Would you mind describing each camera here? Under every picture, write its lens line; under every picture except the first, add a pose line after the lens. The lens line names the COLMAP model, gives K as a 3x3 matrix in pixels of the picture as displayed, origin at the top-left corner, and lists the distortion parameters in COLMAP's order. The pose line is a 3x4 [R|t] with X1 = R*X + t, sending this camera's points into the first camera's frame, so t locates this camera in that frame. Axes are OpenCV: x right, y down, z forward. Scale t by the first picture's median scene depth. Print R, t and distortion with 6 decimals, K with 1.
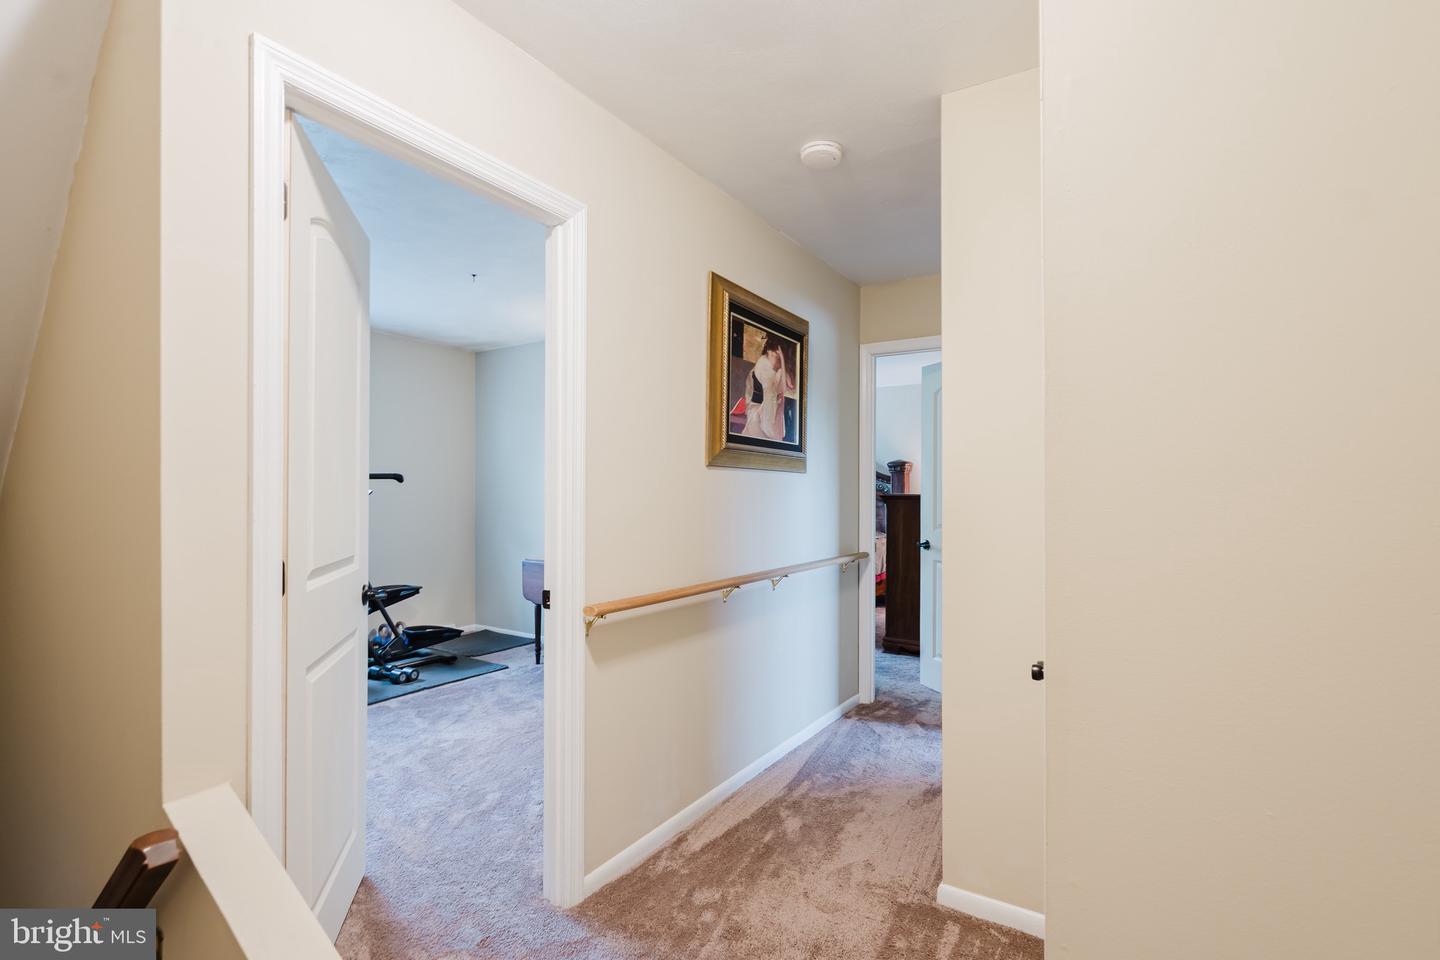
lens RADIAL K [[665.2, 0, 717.2], [0, 665.2, 492.2], [0, 0, 1]] dist [-0.003904, -0.000150]
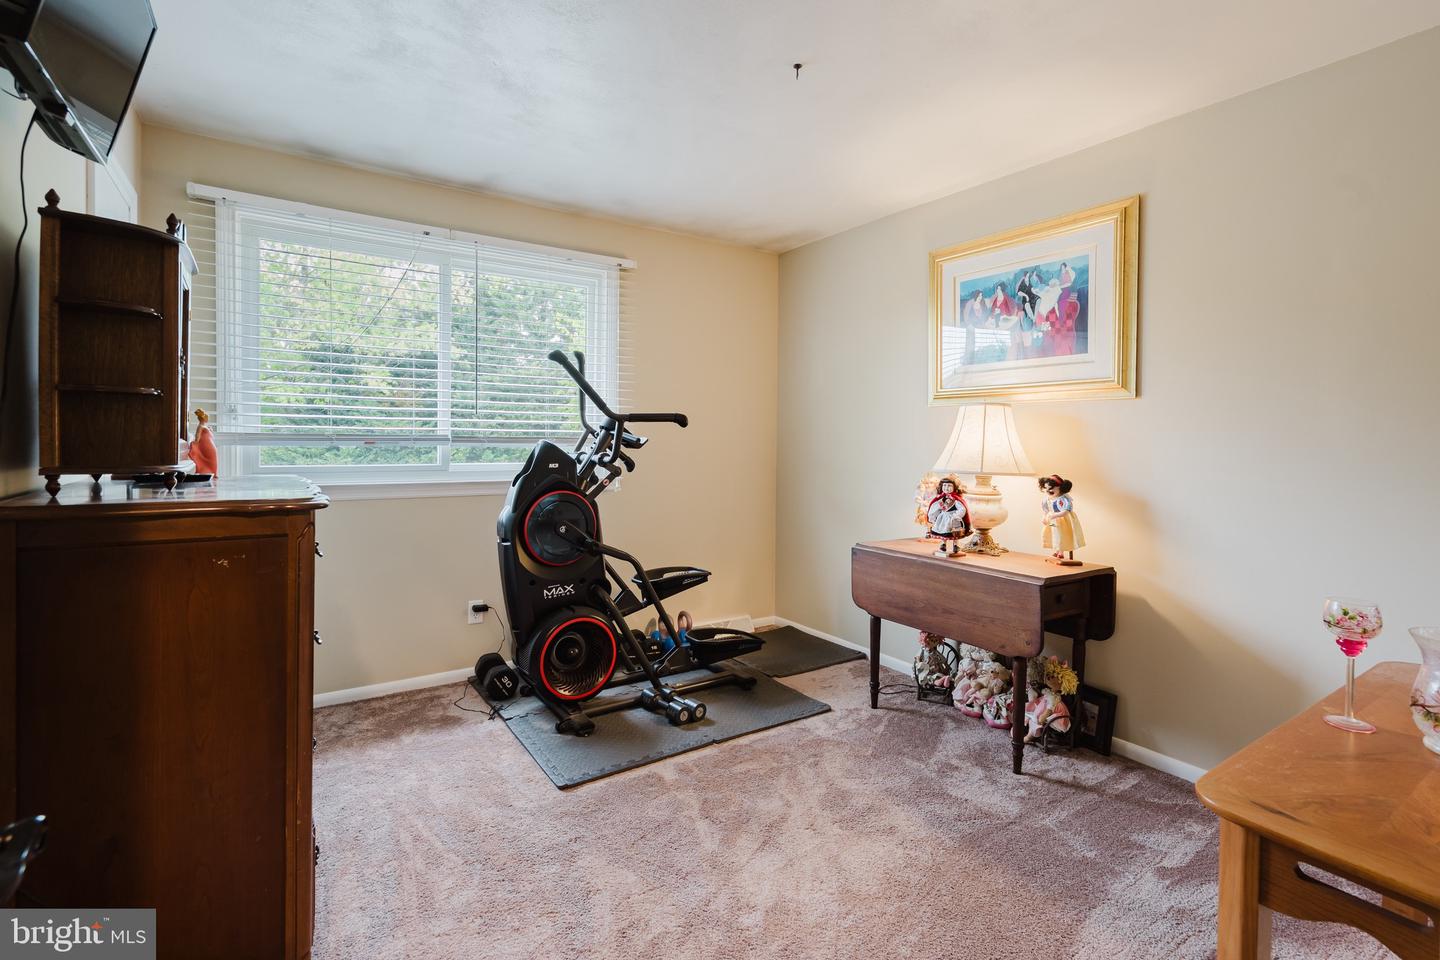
lens RADIAL K [[665.2, 0, 714.5], [0, 665.2, 442.3], [0, 0, 1]] dist [-0.003904, -0.000150]
pose [[0.915661, 0.008022, -0.401871, -0.175603], [-0.006177, 0.999964, 0.005886, -0.003136], [0.401904, -0.002907, 0.915677, 0.394138]]
